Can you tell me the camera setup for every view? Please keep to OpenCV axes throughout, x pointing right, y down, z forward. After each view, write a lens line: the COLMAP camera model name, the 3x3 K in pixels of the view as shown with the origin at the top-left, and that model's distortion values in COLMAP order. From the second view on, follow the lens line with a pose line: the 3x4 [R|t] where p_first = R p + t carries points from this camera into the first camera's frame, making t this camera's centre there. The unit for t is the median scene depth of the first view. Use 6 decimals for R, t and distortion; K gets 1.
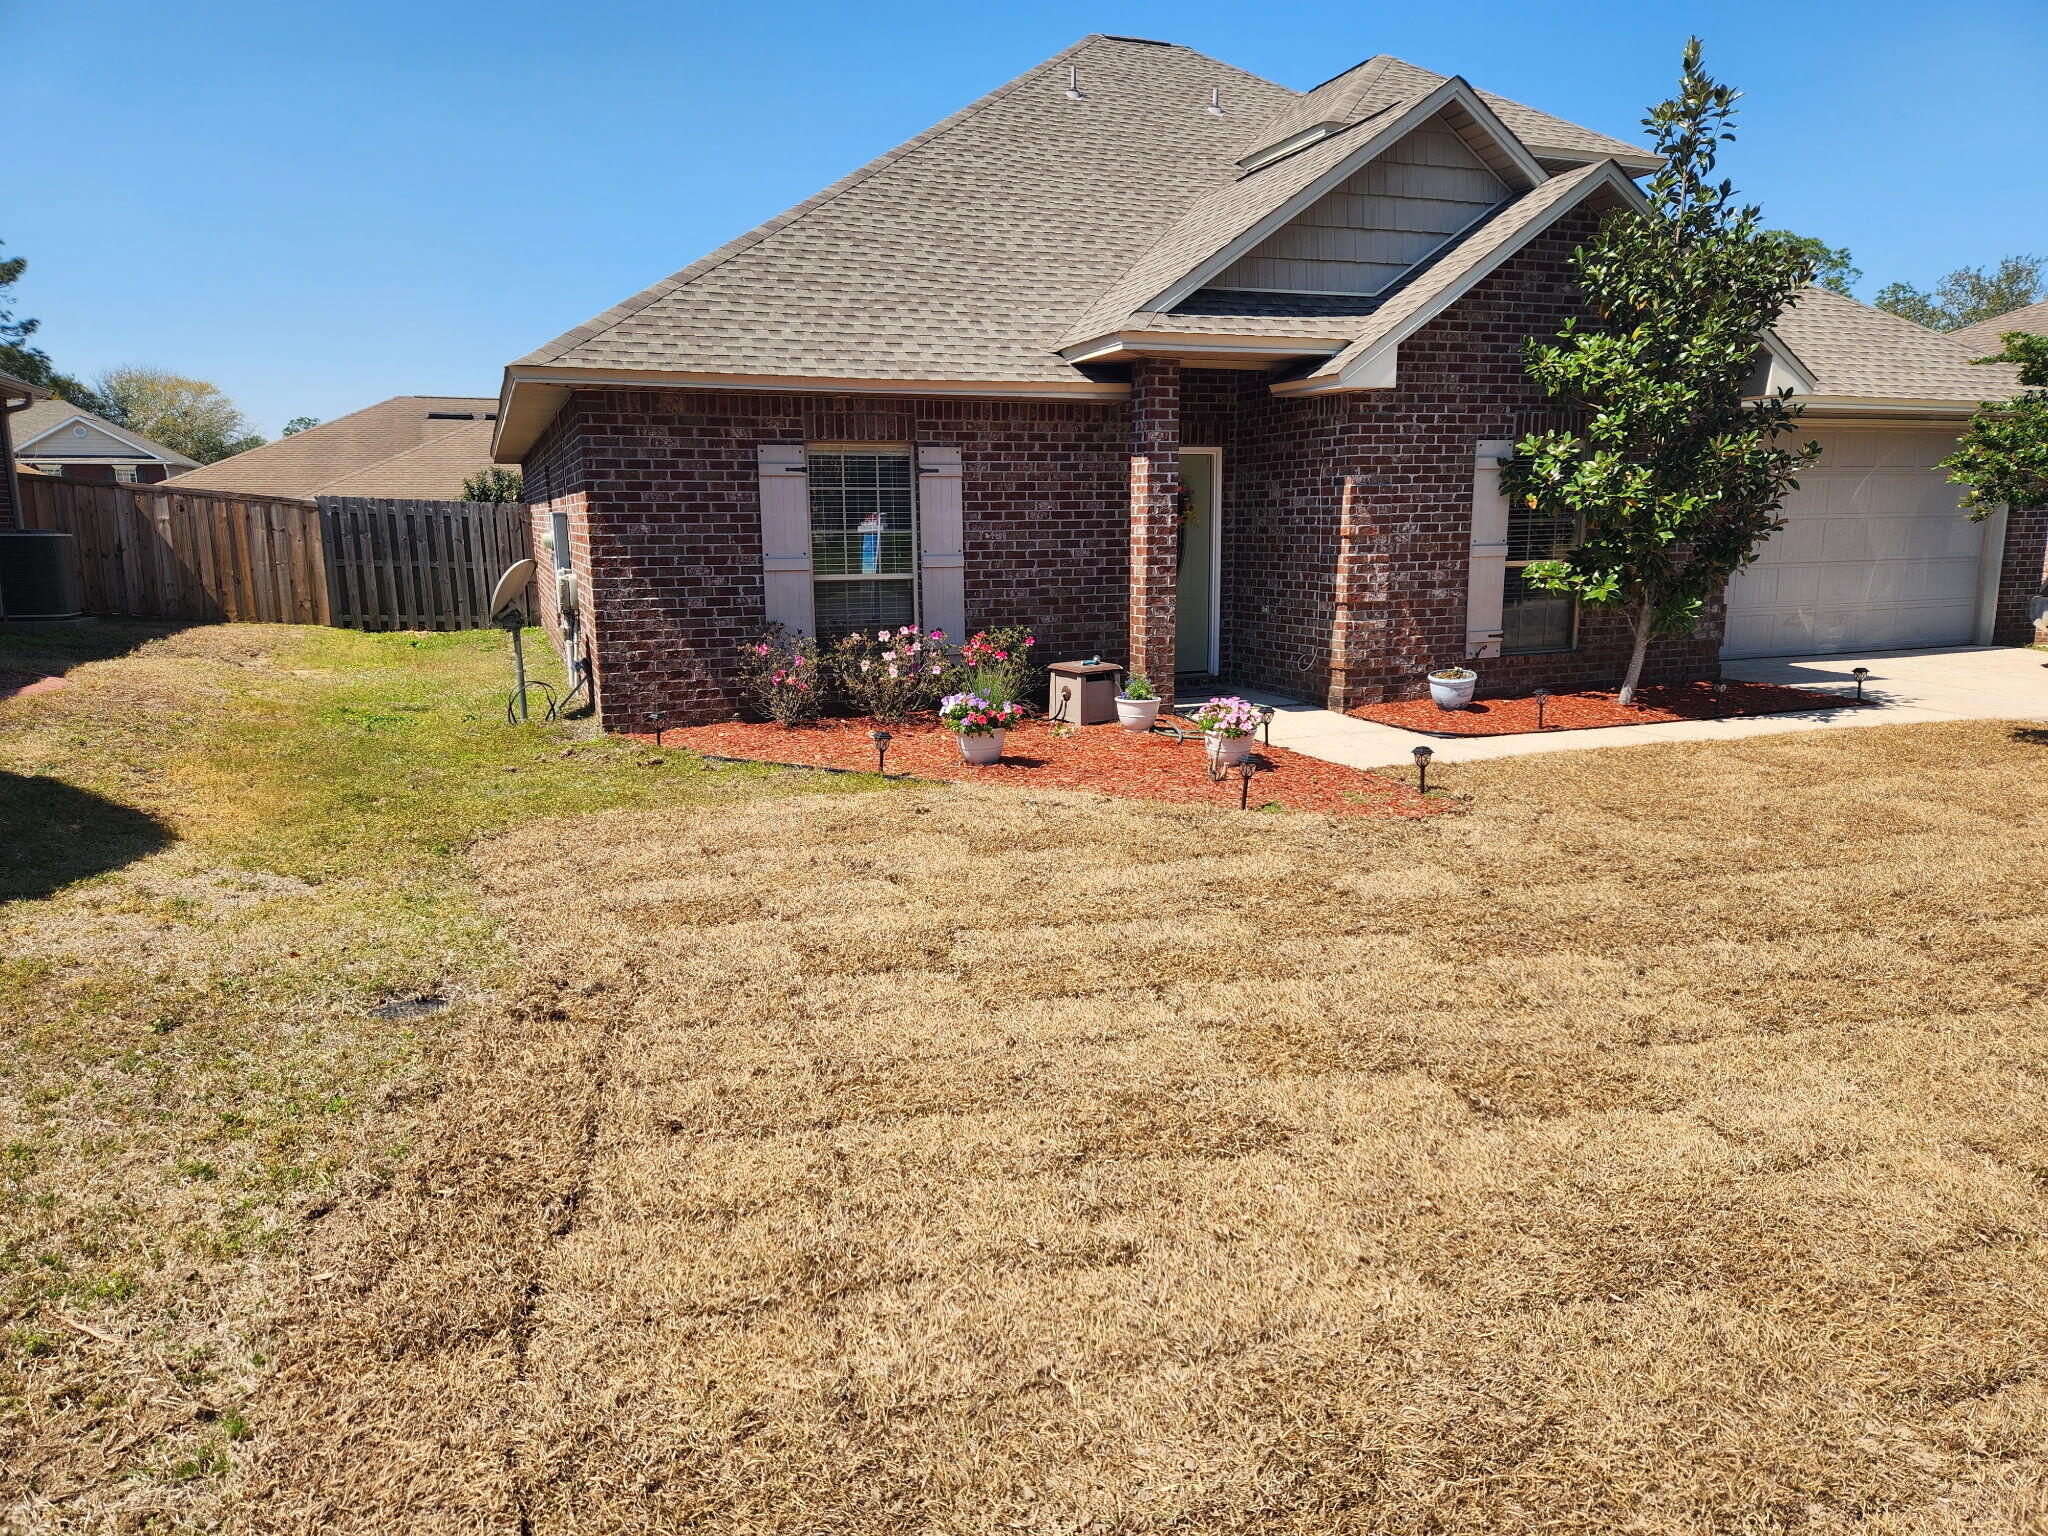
lens RADIAL K [[1370.9, 0, 1020.6], [0, 1370.9, 787.4], [0, 0, 1]] dist [0.060672, -0.033911]
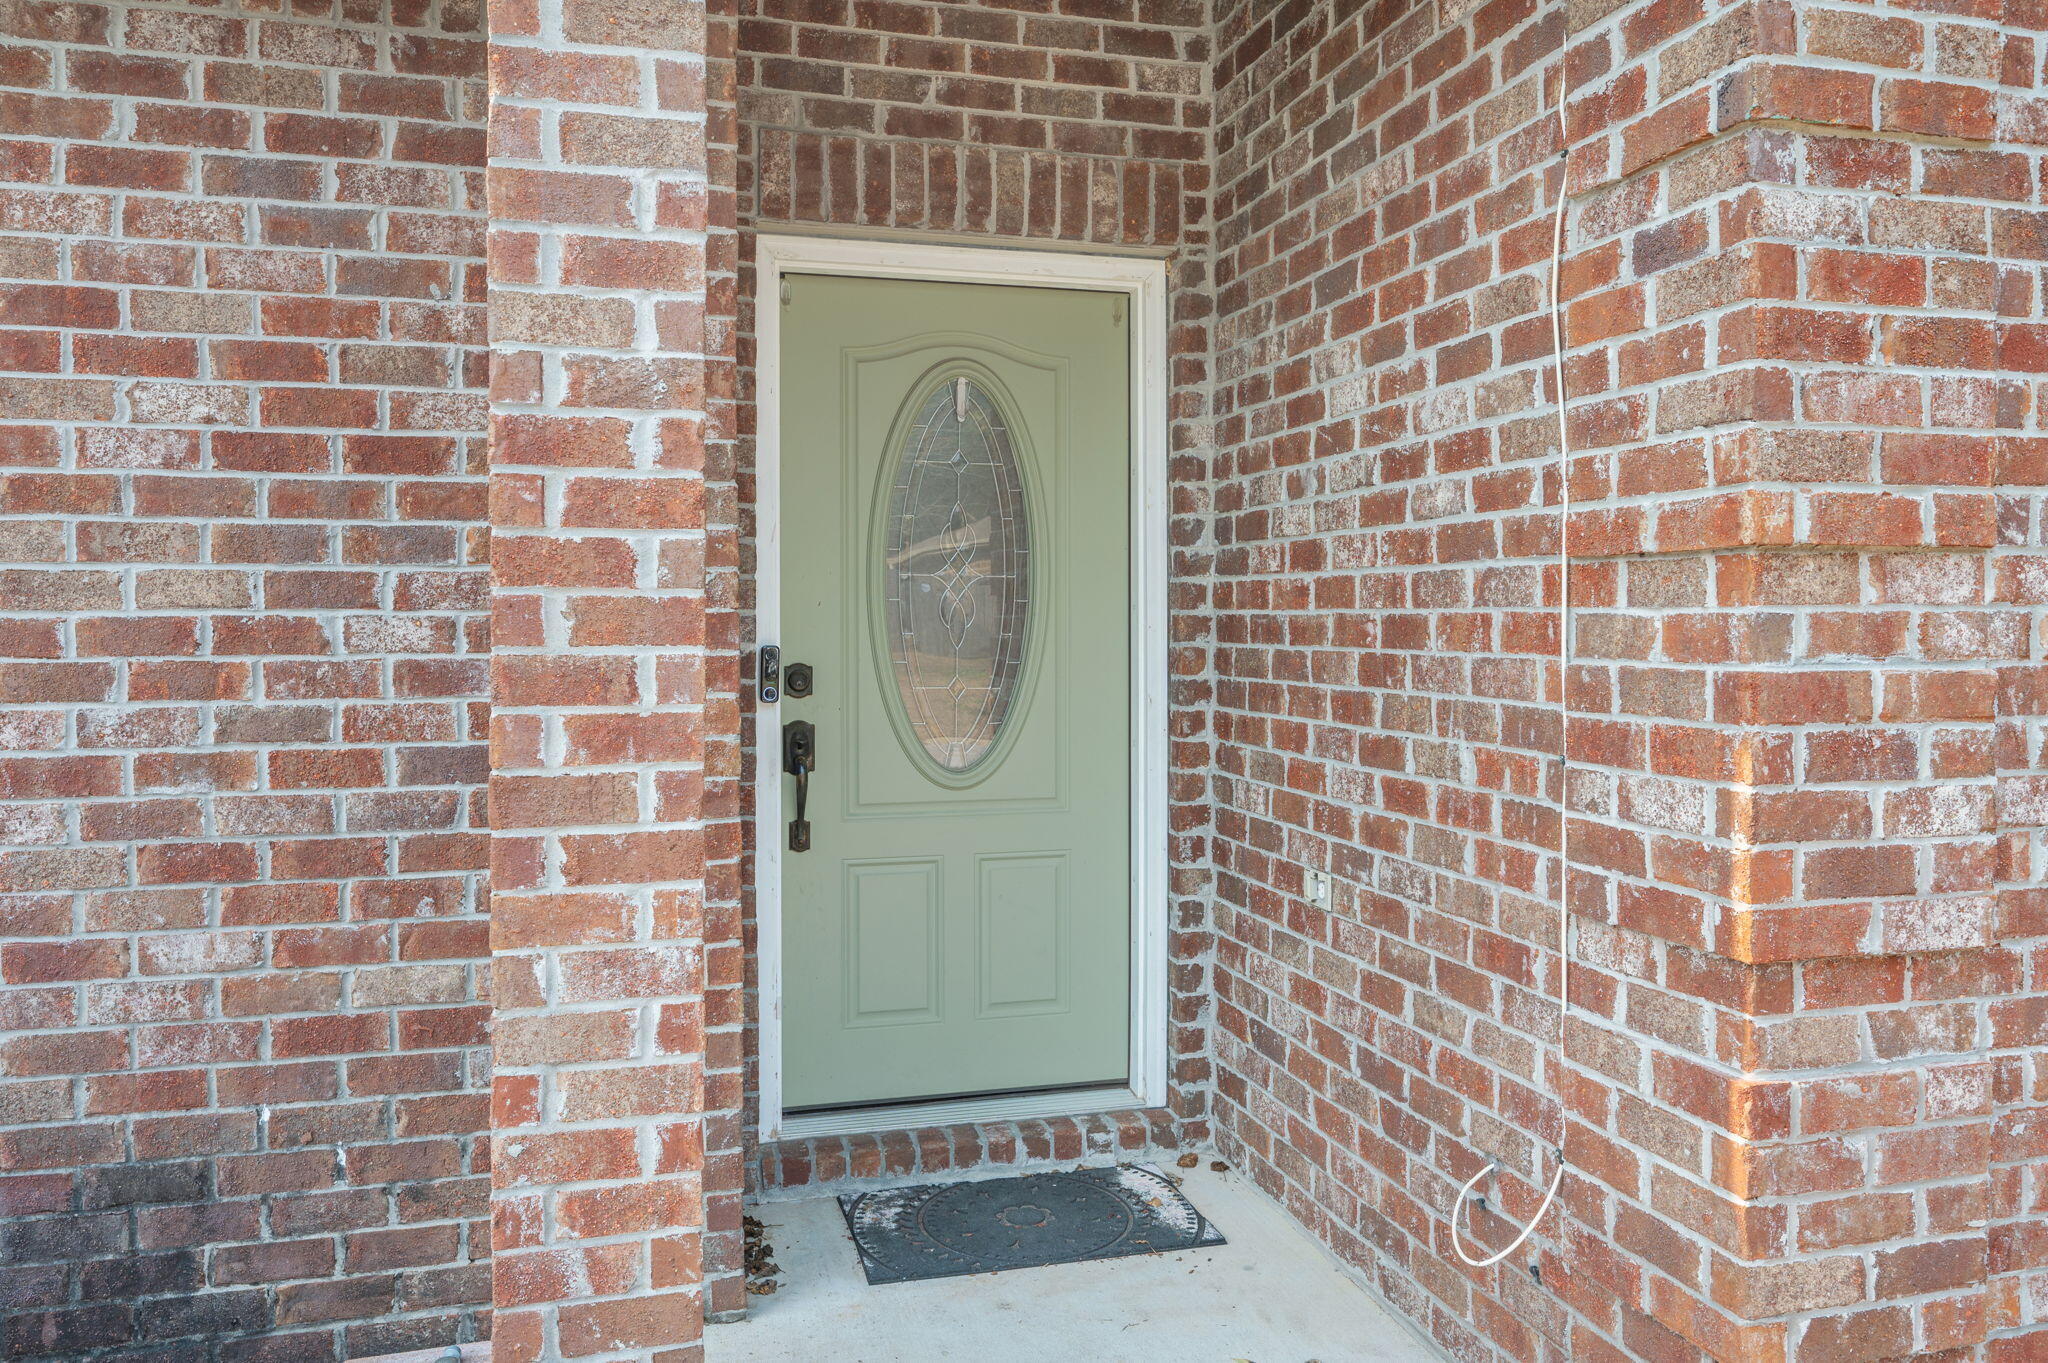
lens RADIAL K [[1522.5, 0, 1022.9], [0, 1522.5, 631.7], [0, 0, 1]] dist [-0.003071, 0.004893]
pose [[0.993957, 0.013252, -0.108965, 0.166899], [-0.032344, 0.983972, -0.175366, -0.134415], [0.104894, 0.177831, 0.978455, 0.788649]]
